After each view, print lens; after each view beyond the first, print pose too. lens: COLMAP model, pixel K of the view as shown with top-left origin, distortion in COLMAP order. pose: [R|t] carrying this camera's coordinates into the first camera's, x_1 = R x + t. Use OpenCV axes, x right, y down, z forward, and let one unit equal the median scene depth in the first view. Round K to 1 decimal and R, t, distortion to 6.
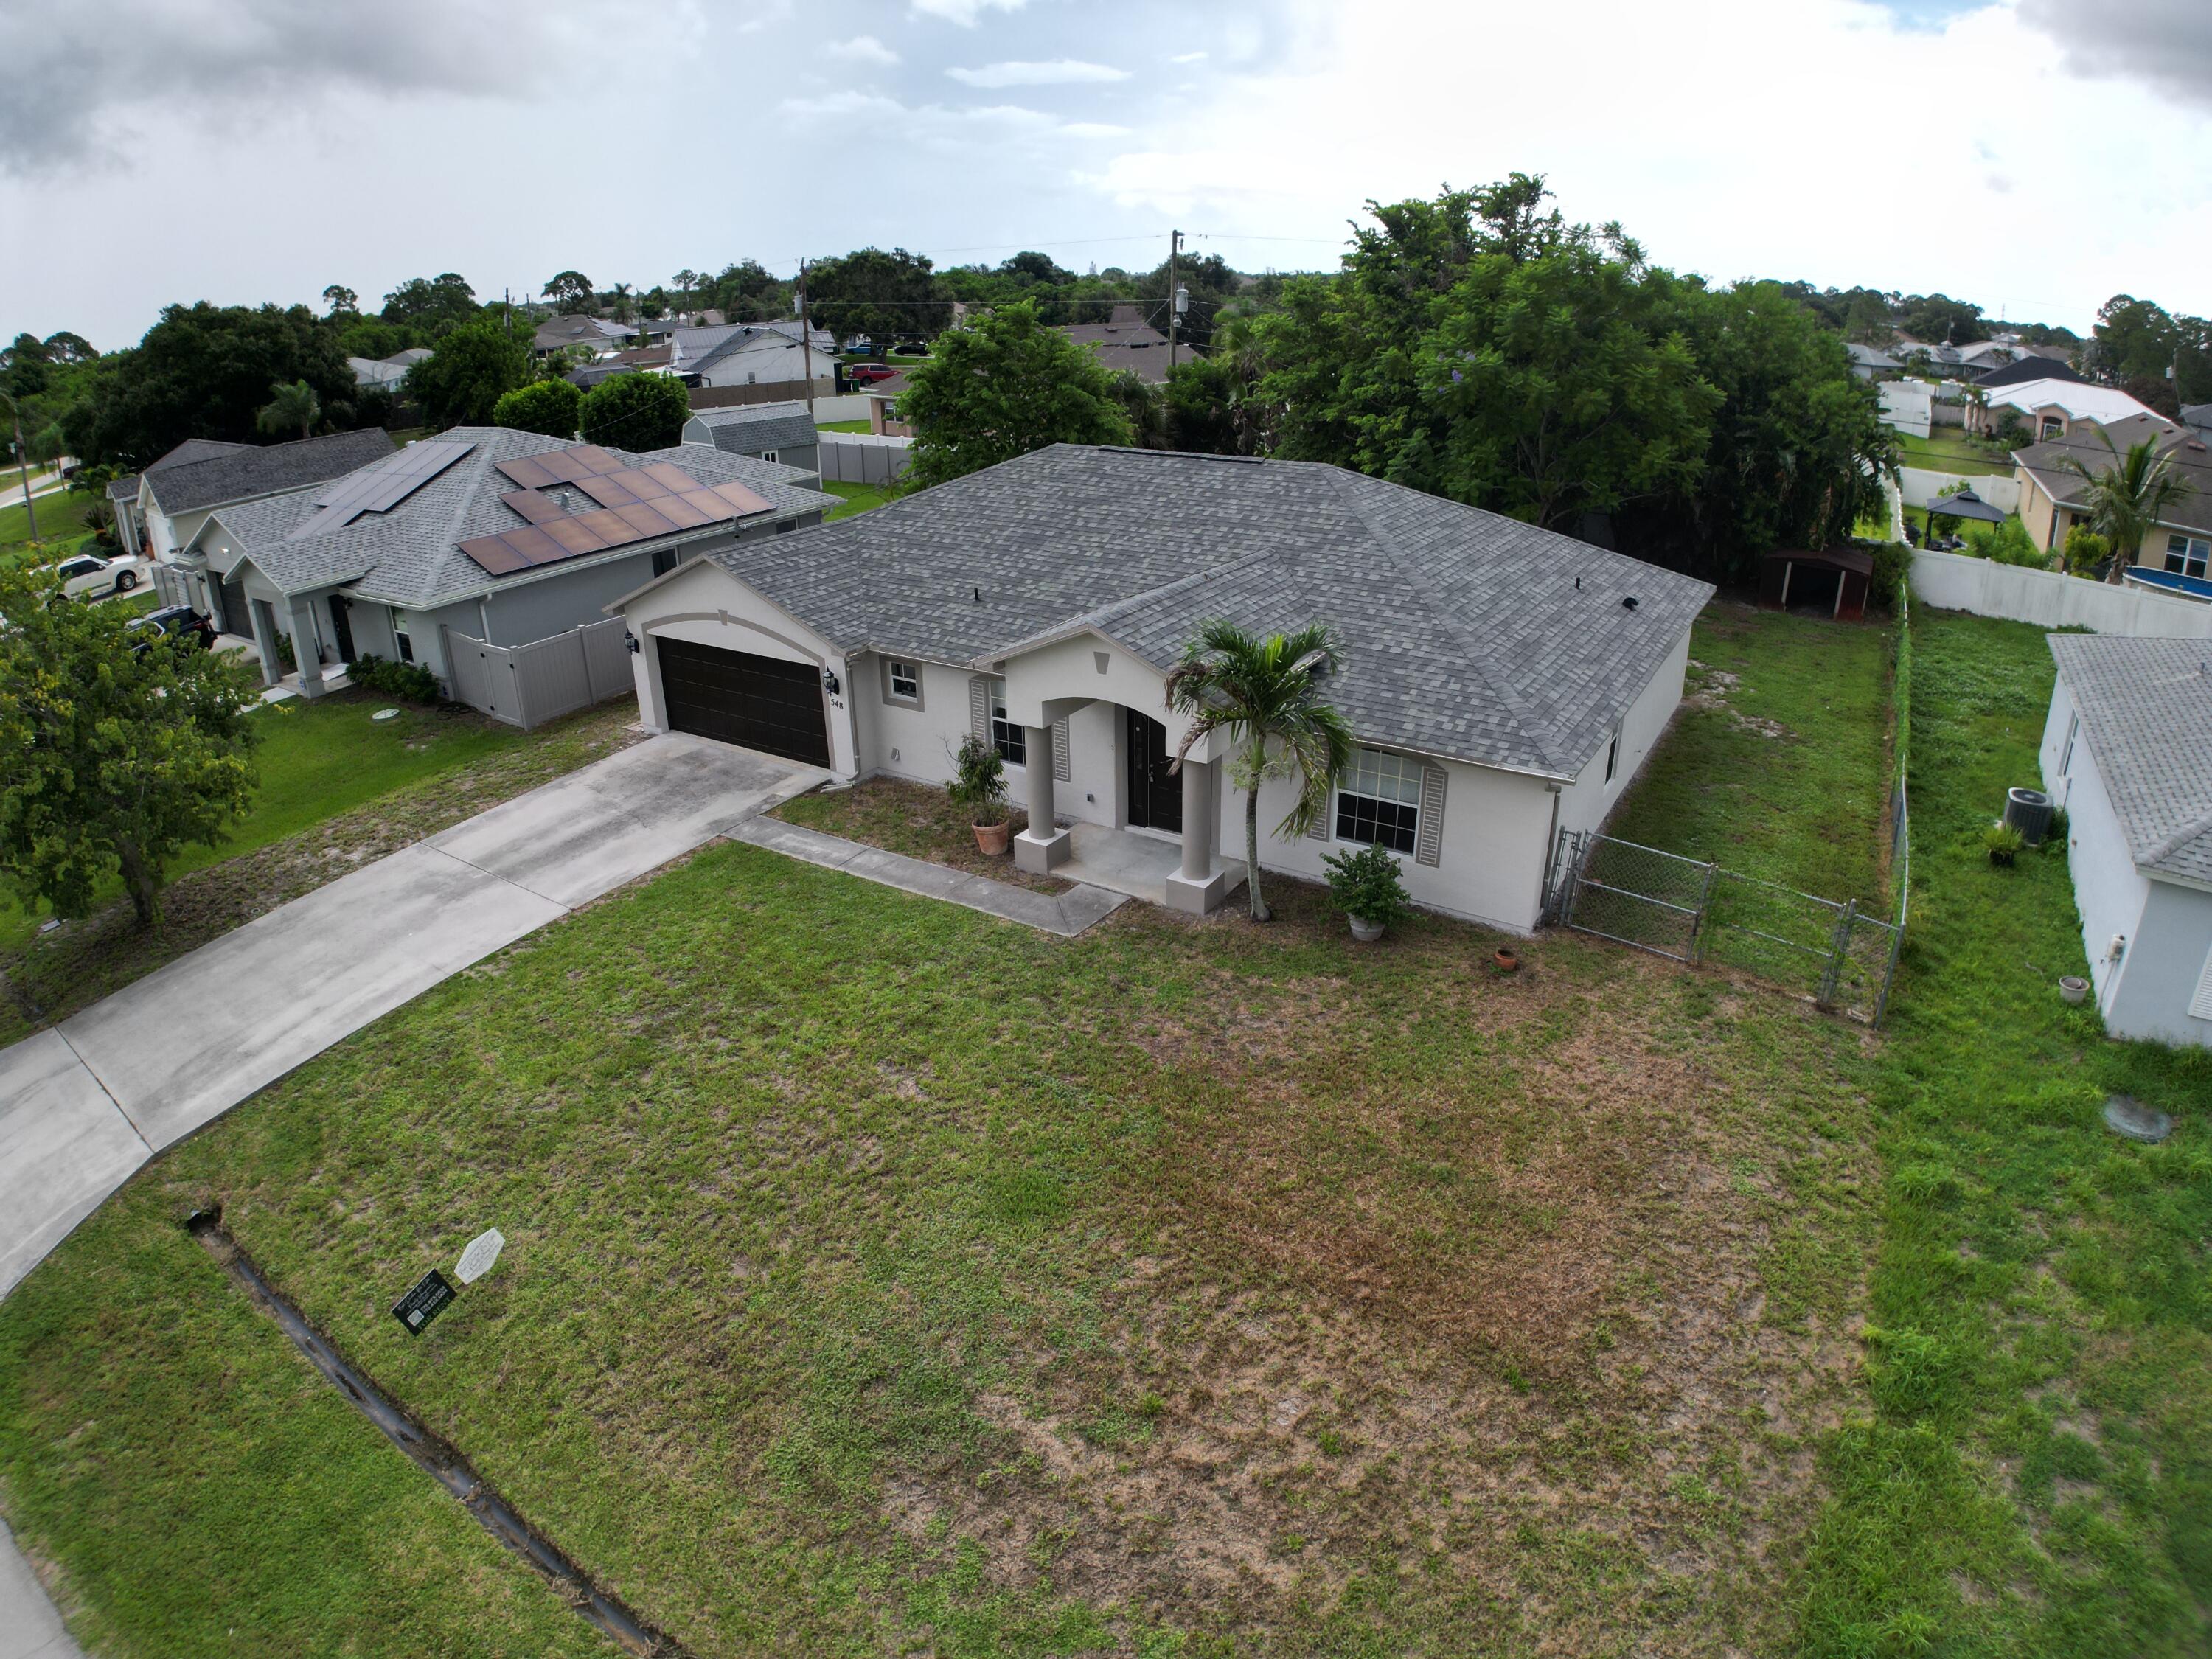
lens RADIAL K [[1295.5, 0, 1106.0], [0, 1295.5, 829.5], [0, 0, 1]] dist [-0.172799, 0.000133]
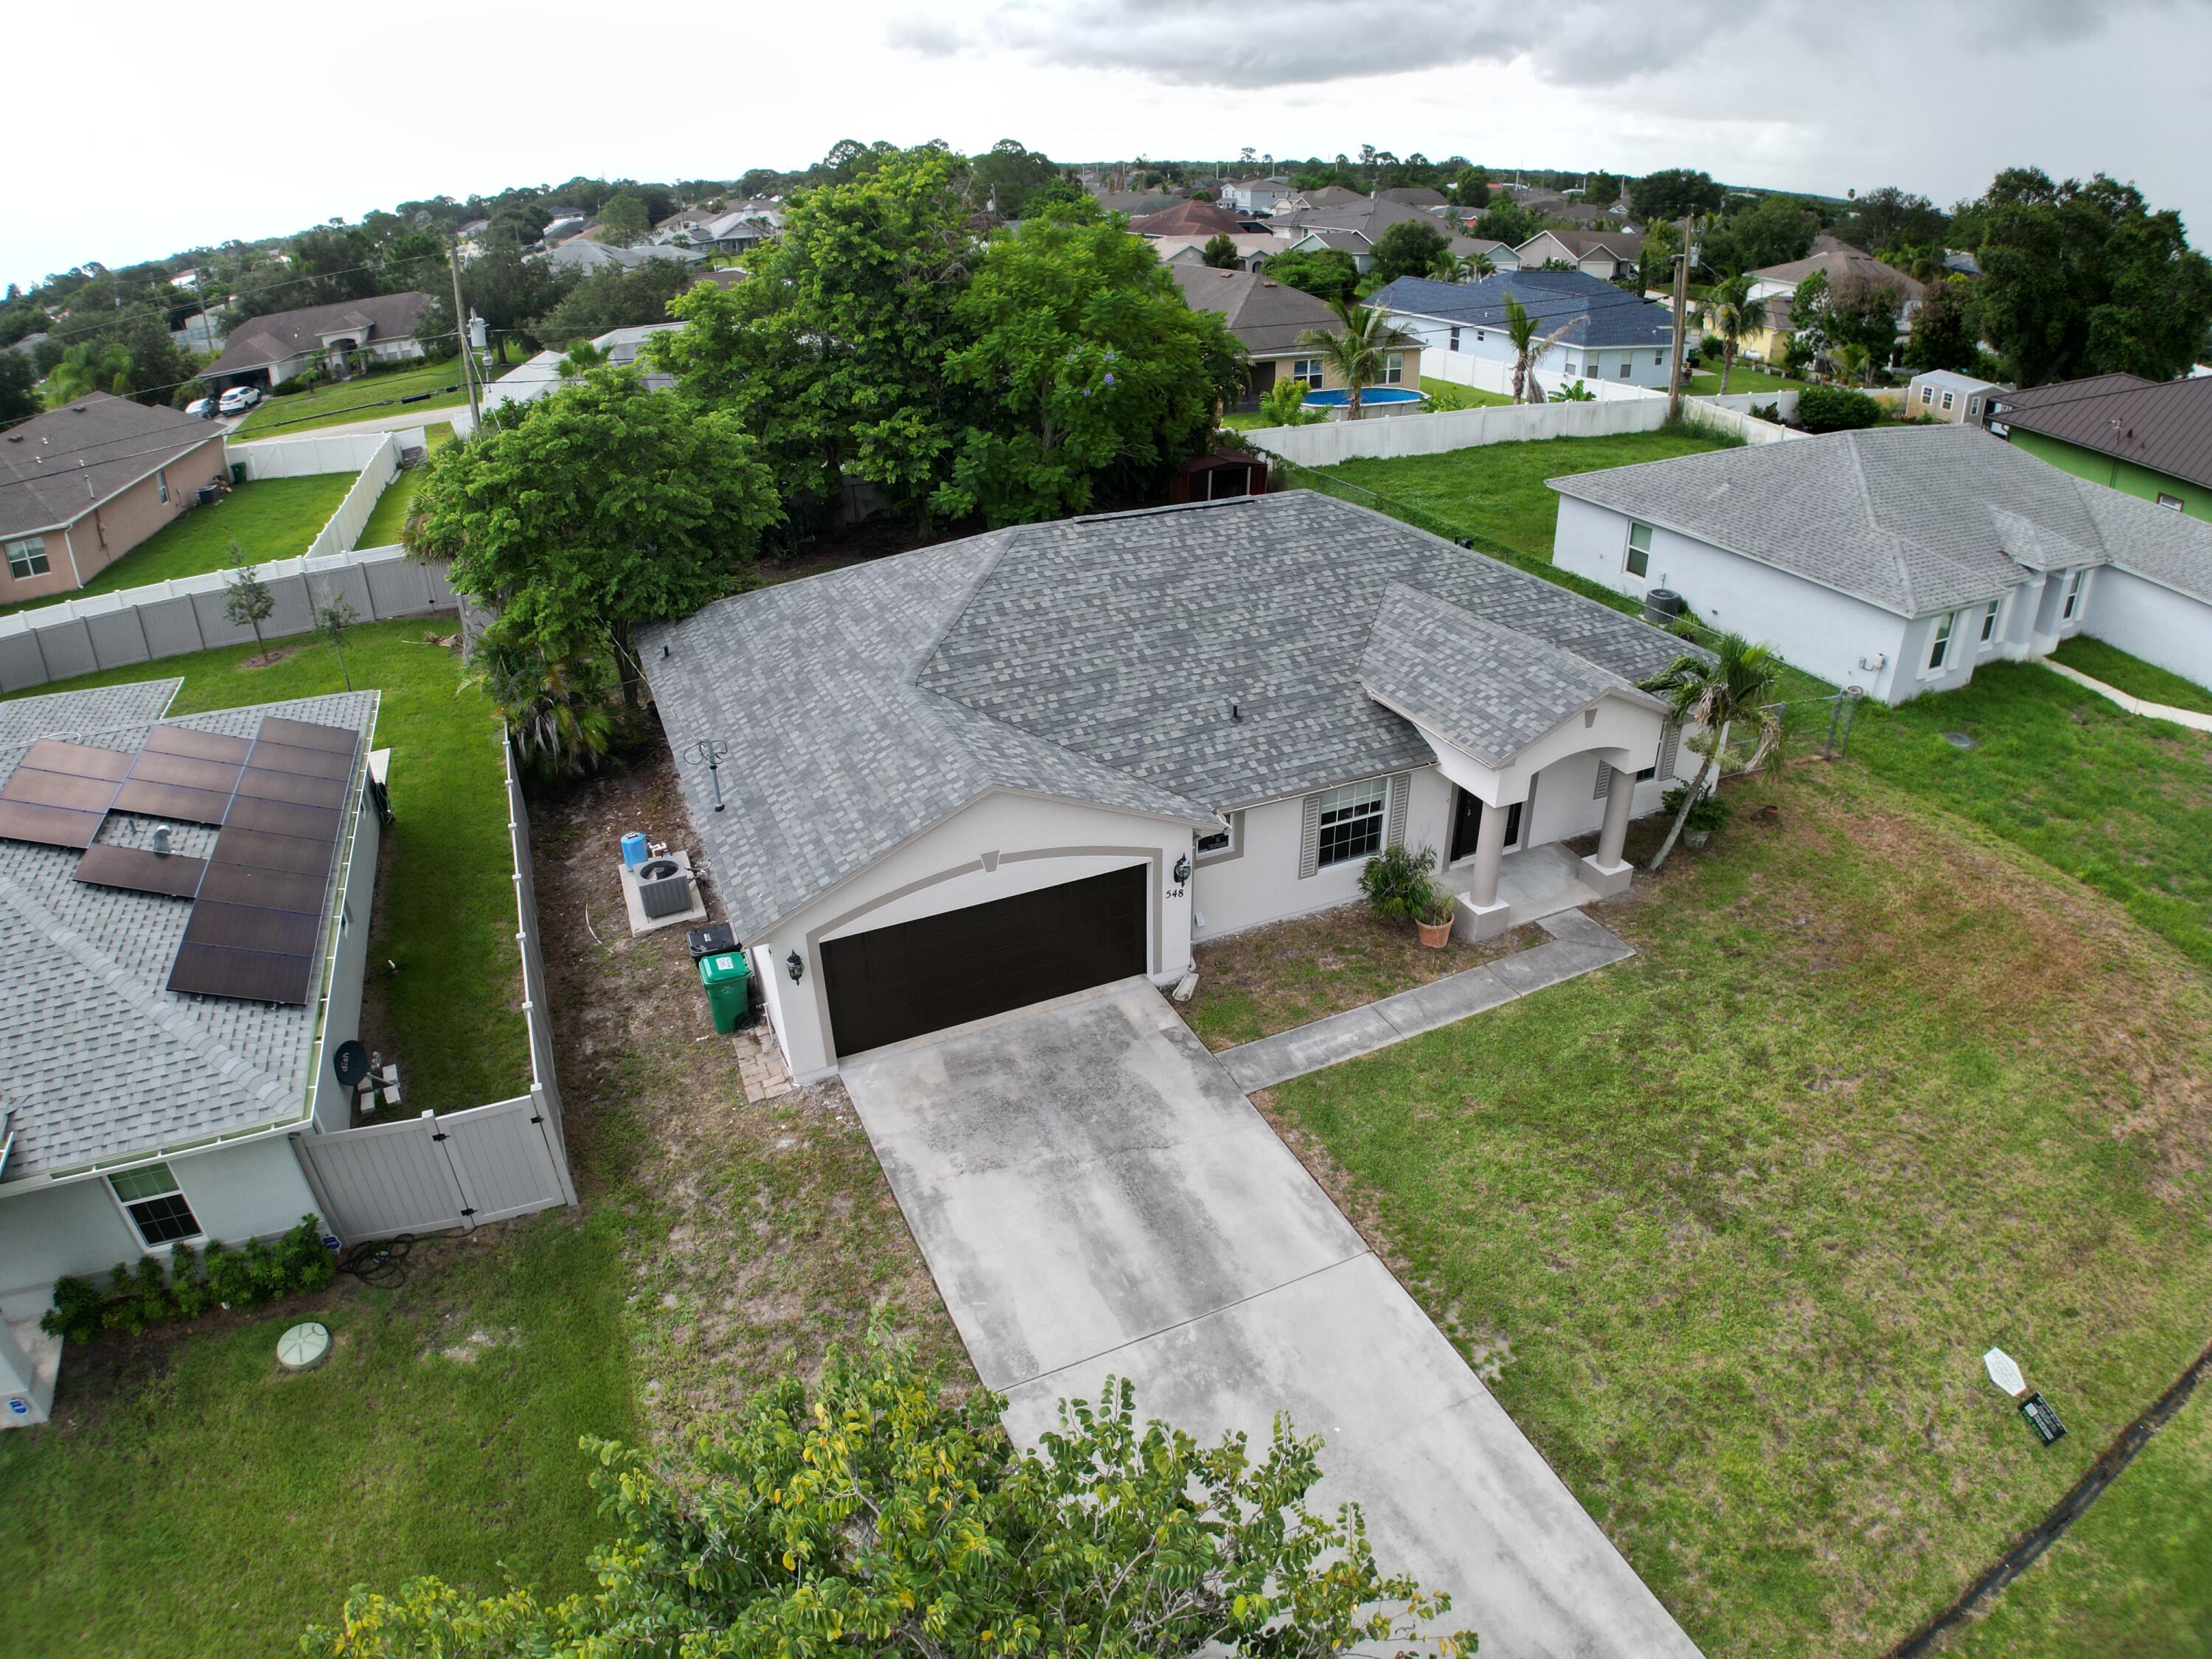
lens RADIAL K [[1295.5, 0, 1106.0], [0, 1295.5, 829.5], [0, 0, 1]] dist [-0.172799, 0.000133]
pose [[0.533767, -0.399645, 0.745236, -0.833685], [0.348583, 0.906904, 0.236674, -0.346597], [-0.770443, 0.133448, 0.623385, 0.517712]]
